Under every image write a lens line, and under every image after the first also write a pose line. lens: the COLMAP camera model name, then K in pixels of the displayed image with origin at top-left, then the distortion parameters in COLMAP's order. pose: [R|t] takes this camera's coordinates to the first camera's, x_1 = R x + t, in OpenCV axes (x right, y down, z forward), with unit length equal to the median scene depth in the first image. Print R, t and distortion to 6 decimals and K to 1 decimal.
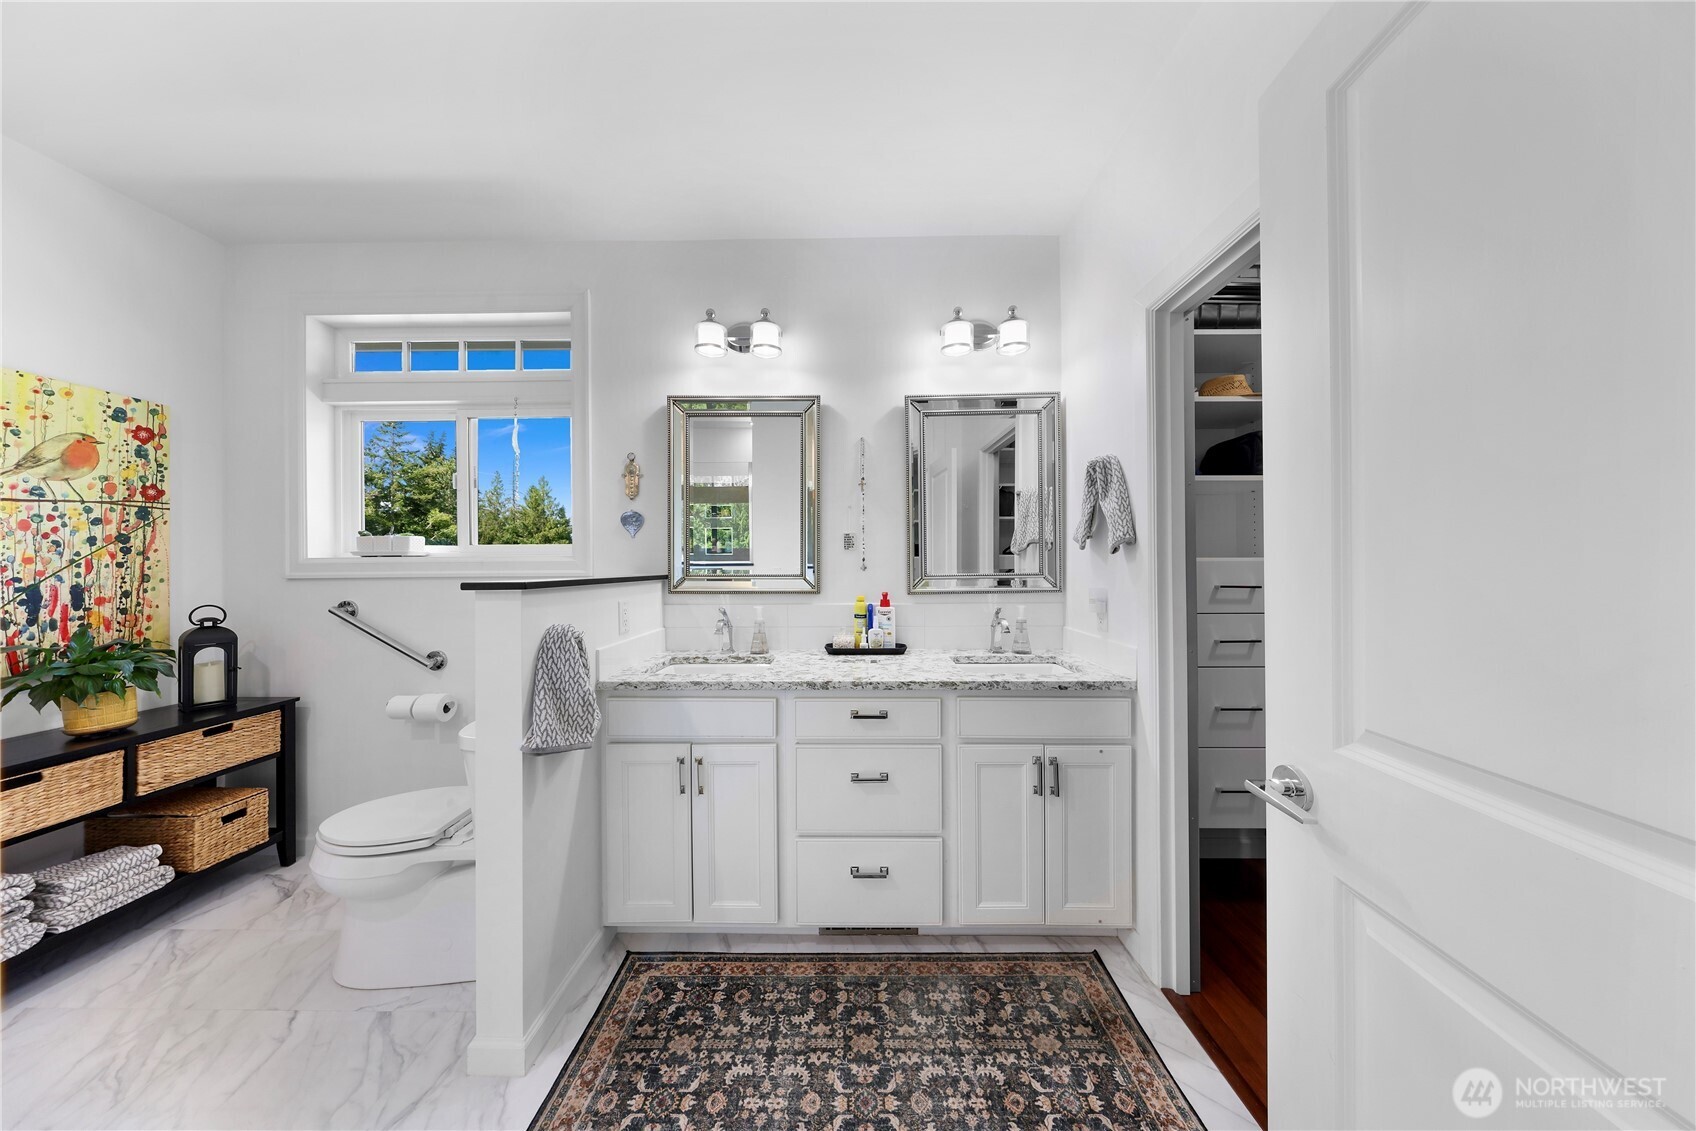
lens RADIAL K [[484.6, 0, 842.9], [0, 484.6, 566.3], [0, 0, 1]] dist [0.002581, -0.000118]
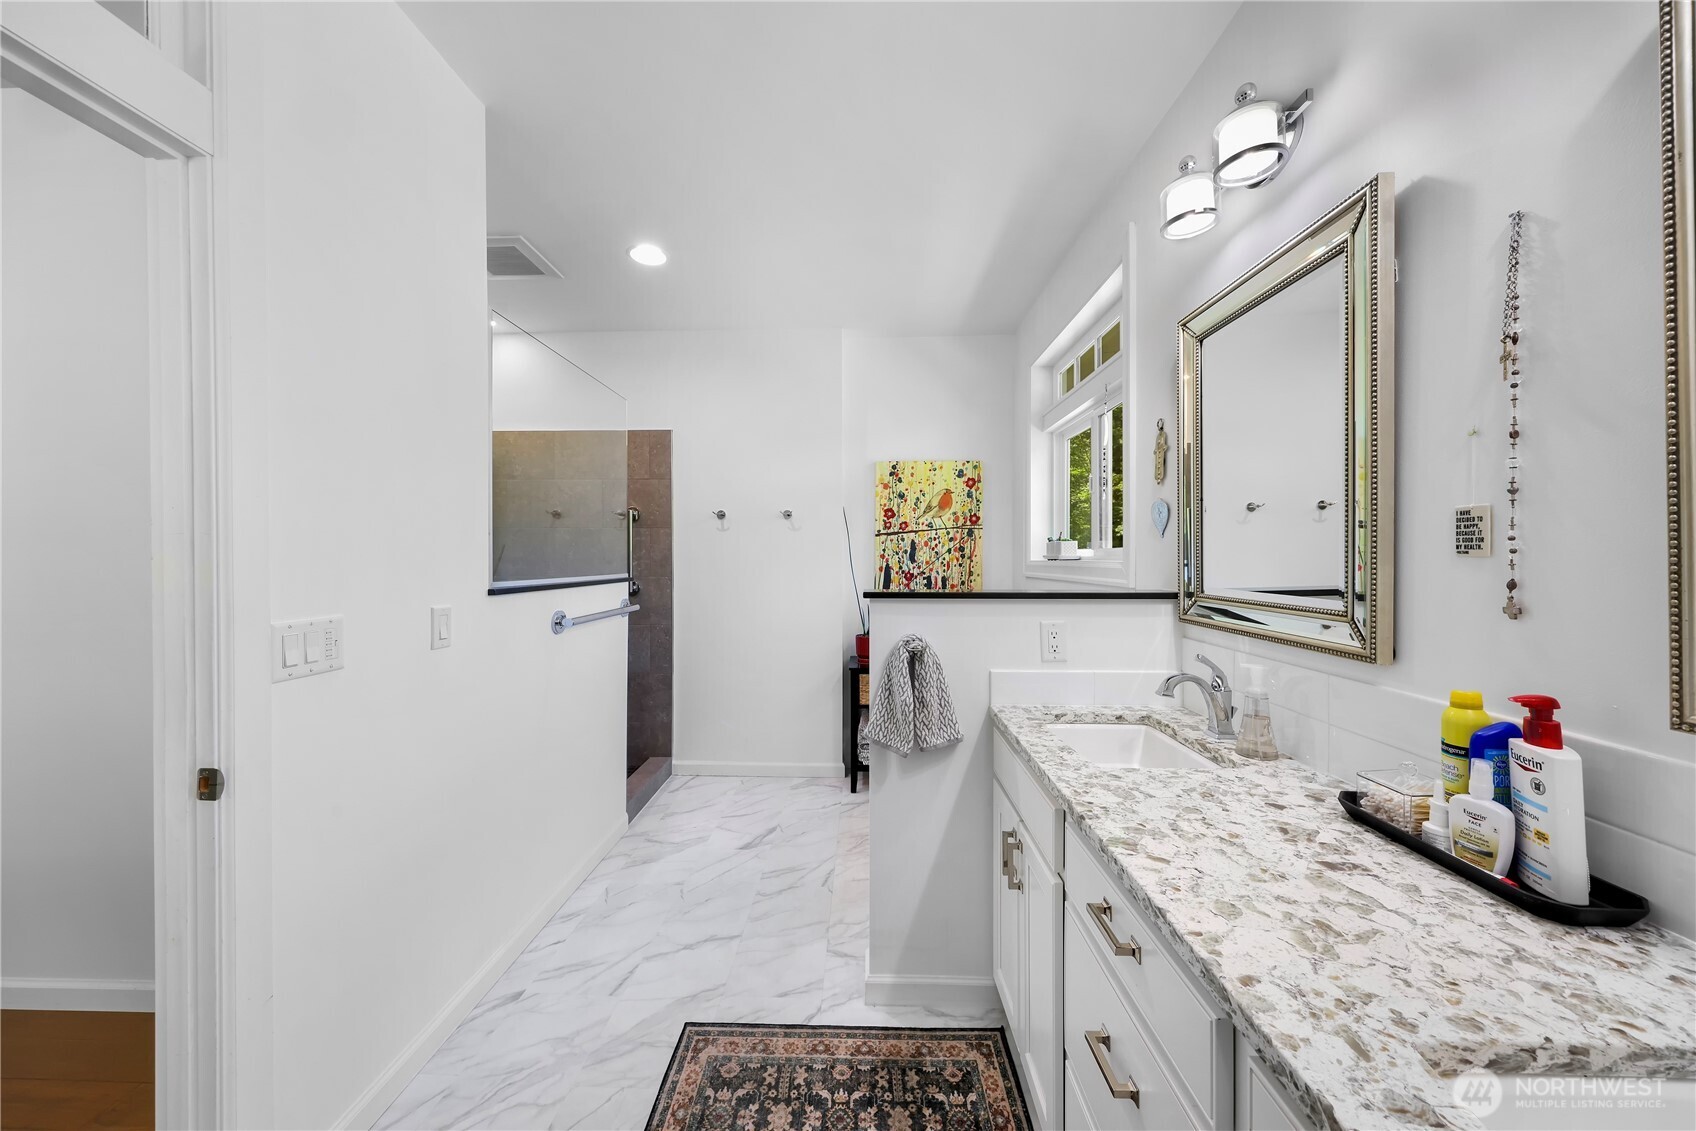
lens RADIAL K [[590.1, 0, 845.3], [0, 590.1, 562.0], [0, 0, 1]] dist [0.003068, 0.000133]
pose [[-0.005431, 0.014320, -0.999883, 0.571012], [0.004729, 0.999887, 0.014295, -0.048138], [0.999974, -0.004650, -0.005498, 0.696377]]
